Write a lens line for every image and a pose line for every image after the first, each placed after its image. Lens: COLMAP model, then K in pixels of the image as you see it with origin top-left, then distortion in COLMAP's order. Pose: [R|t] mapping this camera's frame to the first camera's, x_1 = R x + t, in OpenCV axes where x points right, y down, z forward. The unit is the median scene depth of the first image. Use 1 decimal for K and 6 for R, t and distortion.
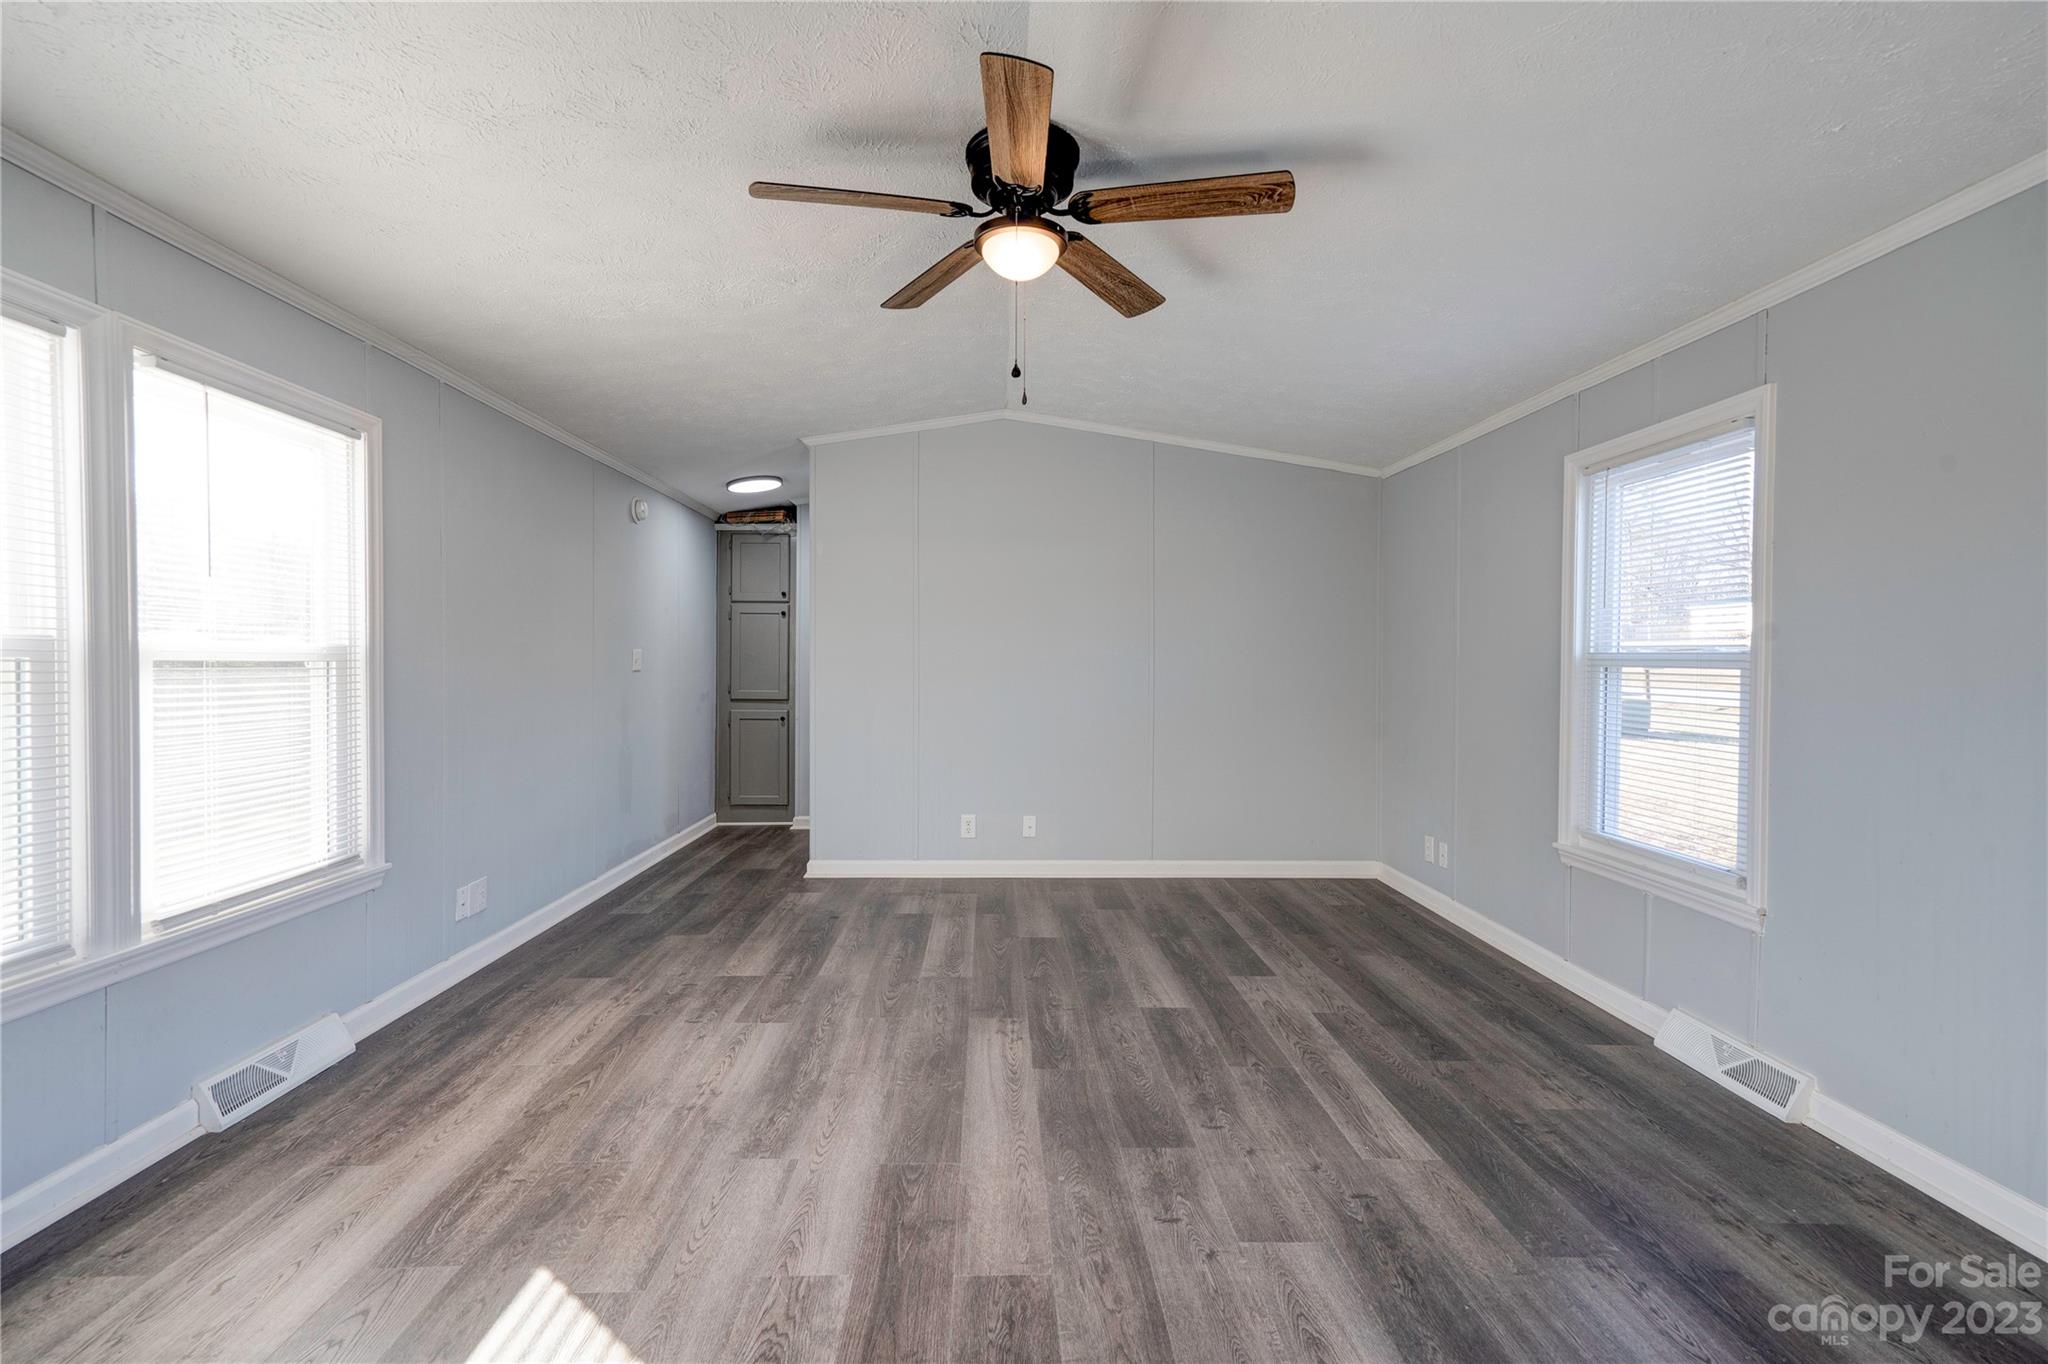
lens RADIAL K [[929.7, 0, 1032.4], [0, 929.7, 677.0], [0, 0, 1]] dist [-0.008617, 0.014238]
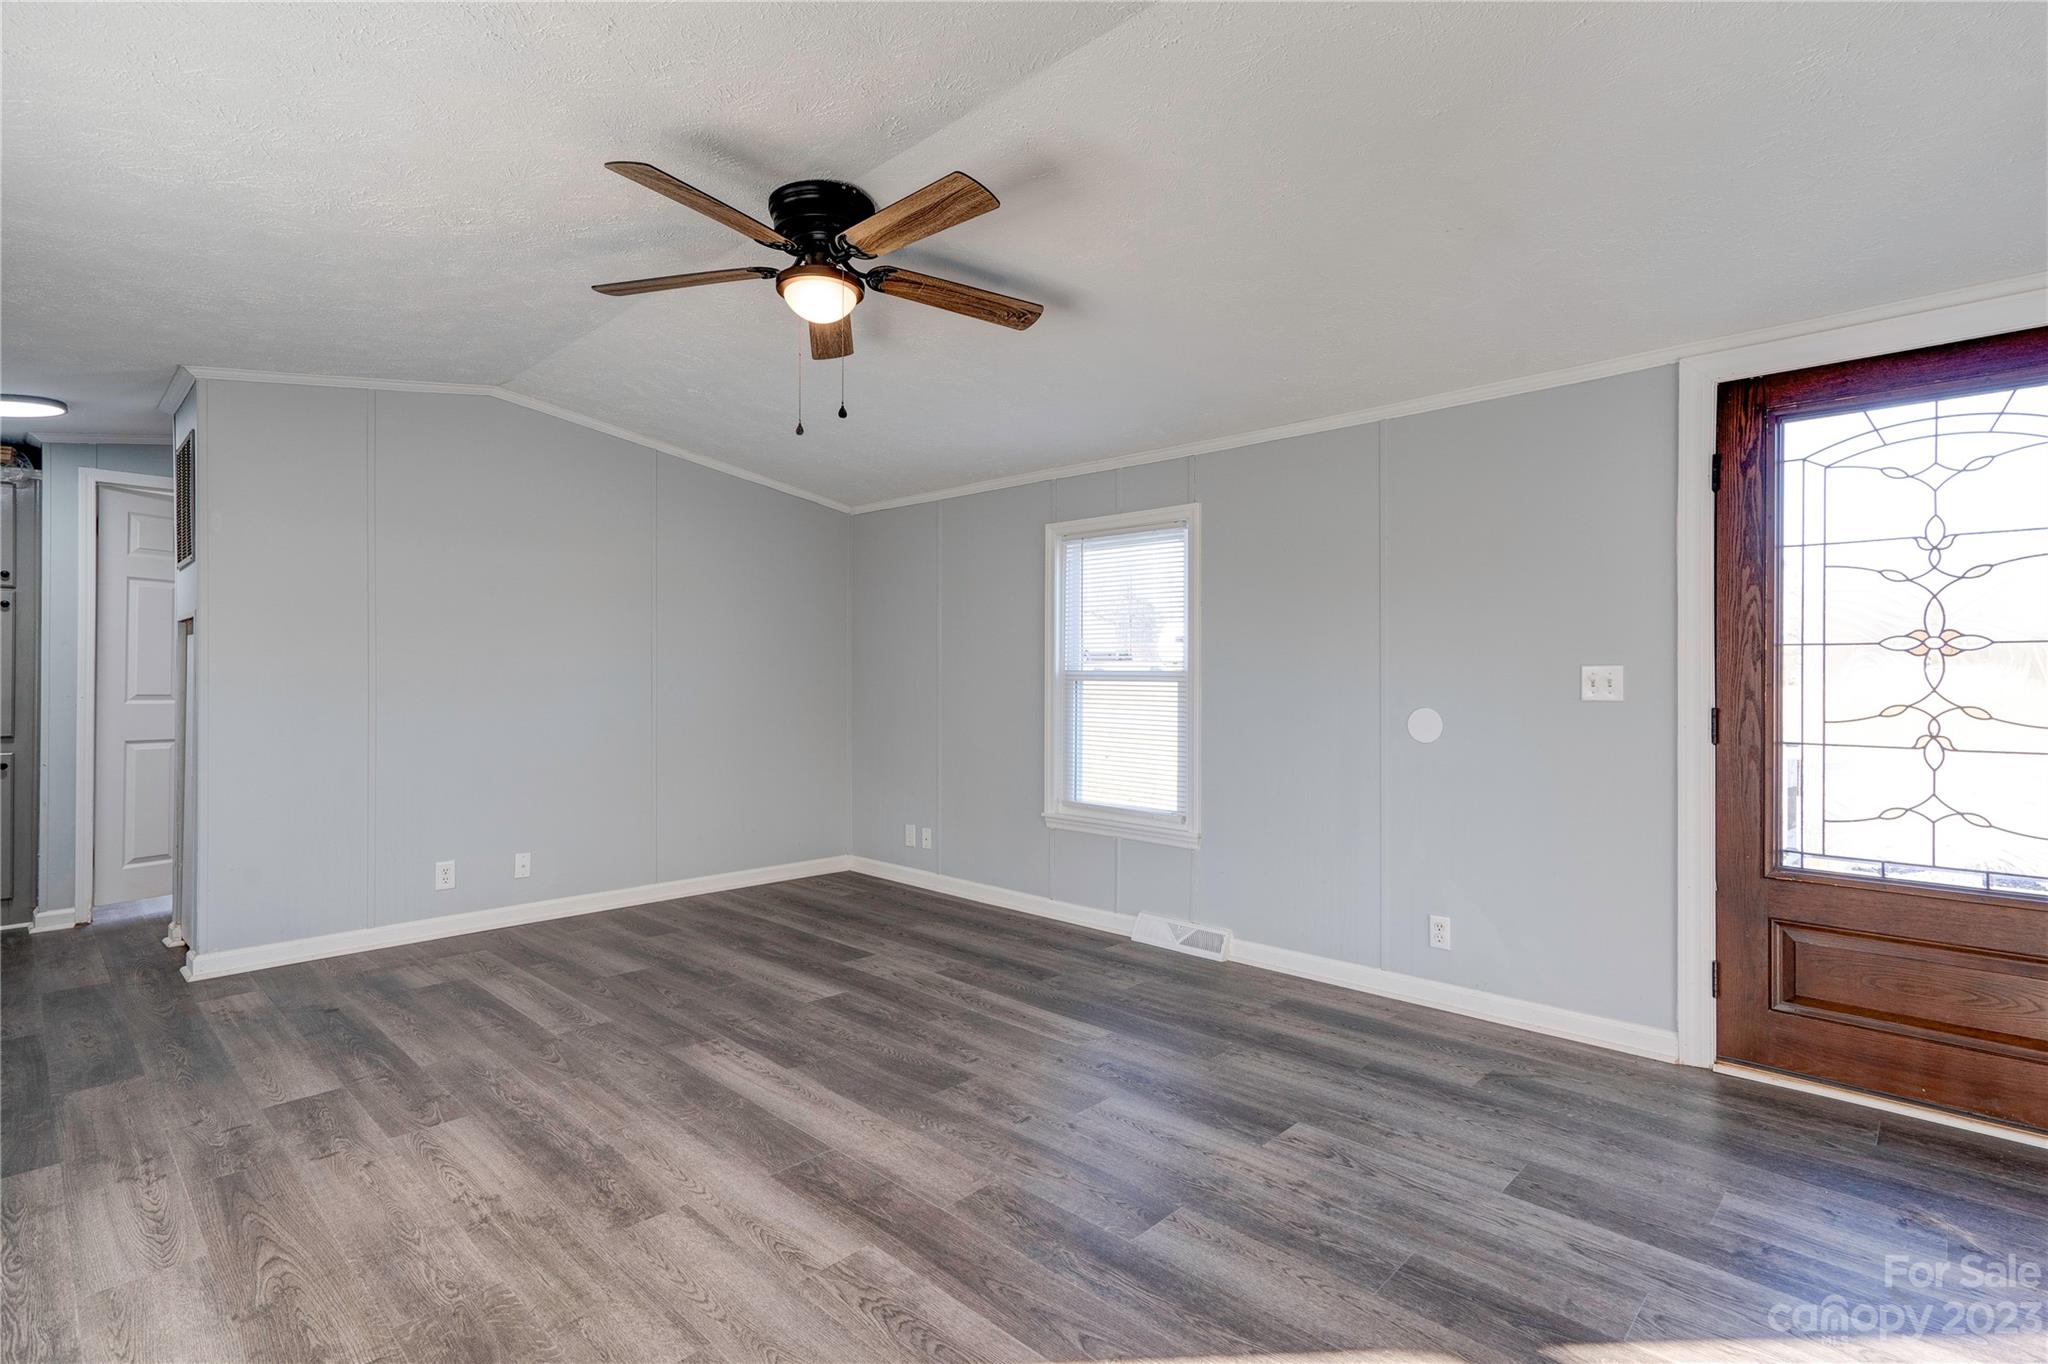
lens RADIAL K [[967.5, 0, 1016.2], [0, 967.5, 676.1], [0, 0, 1]] dist [-0.008159, 0.016016]
pose [[0.713165, -0.000367, 0.700996, -0.534764], [0.011672, 0.999867, -0.011351, -0.002616], [-0.700899, 0.016277, 0.713075, 0.040509]]
